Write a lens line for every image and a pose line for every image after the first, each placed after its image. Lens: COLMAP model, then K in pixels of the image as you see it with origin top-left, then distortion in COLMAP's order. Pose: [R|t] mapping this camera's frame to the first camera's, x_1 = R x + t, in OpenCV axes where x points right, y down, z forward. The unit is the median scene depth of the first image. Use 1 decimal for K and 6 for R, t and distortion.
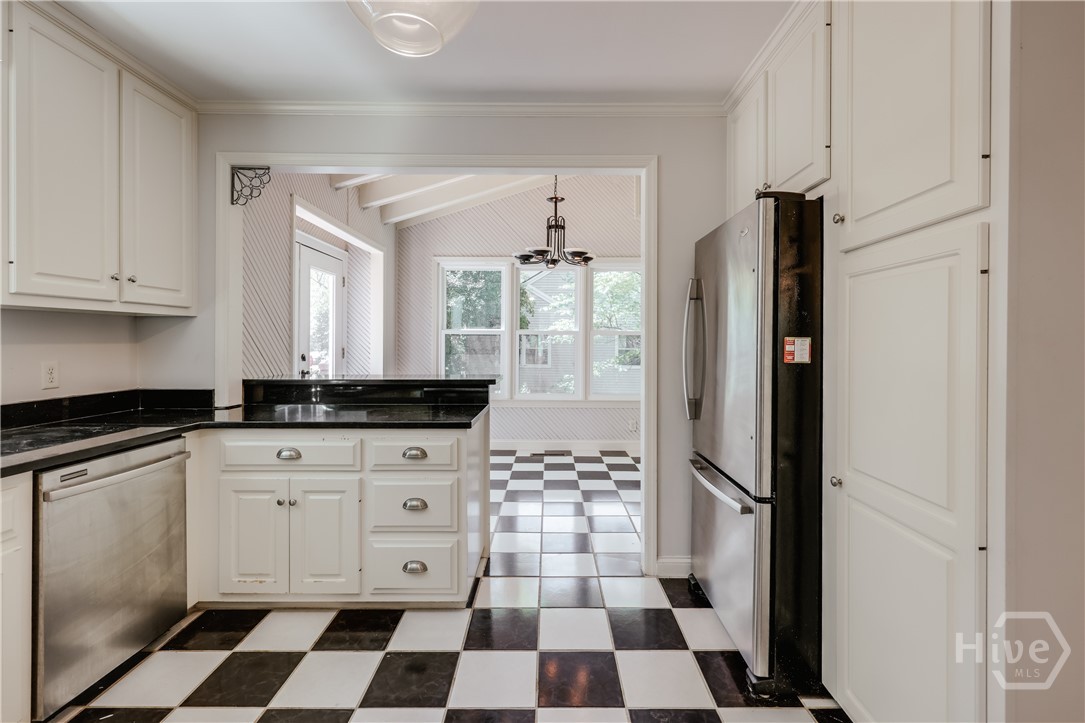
lens RADIAL K [[512.5, 0, 543.1], [0, 512.5, 351.8], [0, 0, 1]] dist [-0.005183, 0.000009]
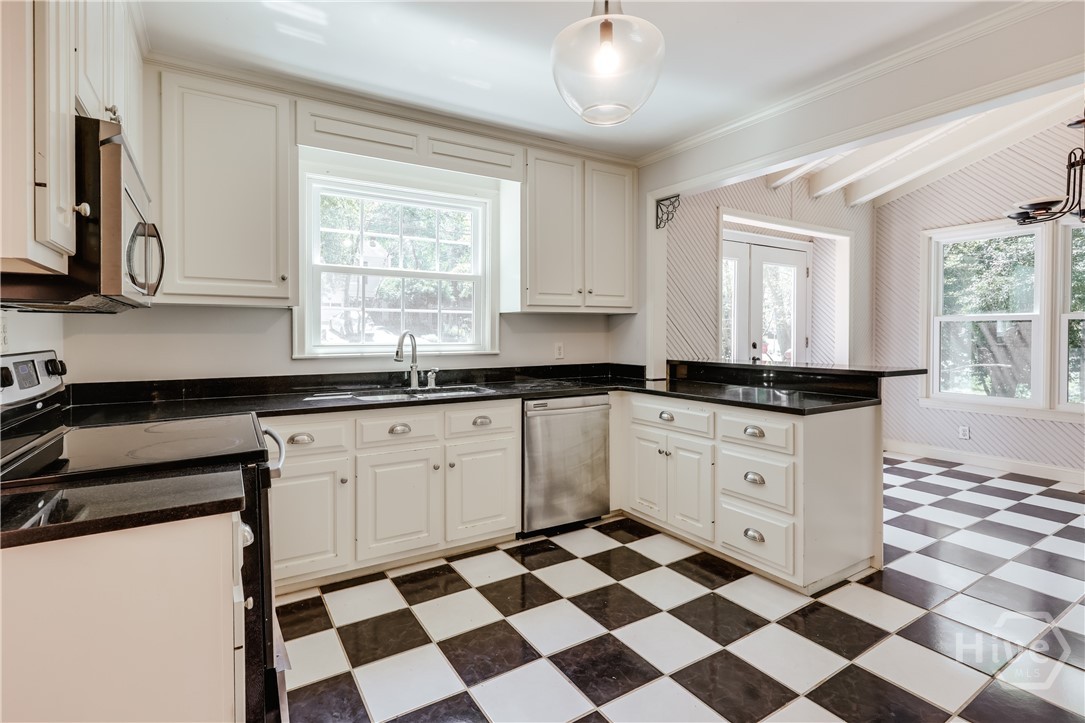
lens RADIAL K [[512.5, 0, 541.9], [0, 512.5, 349.9], [0, 0, 1]] dist [-0.005183, 0.000009]
pose [[0.530555, 0.024627, -0.847292, 0.388545], [-0.012393, 0.999696, 0.021297, 0.005408], [0.847560, -0.000799, 0.530699, 0.028872]]
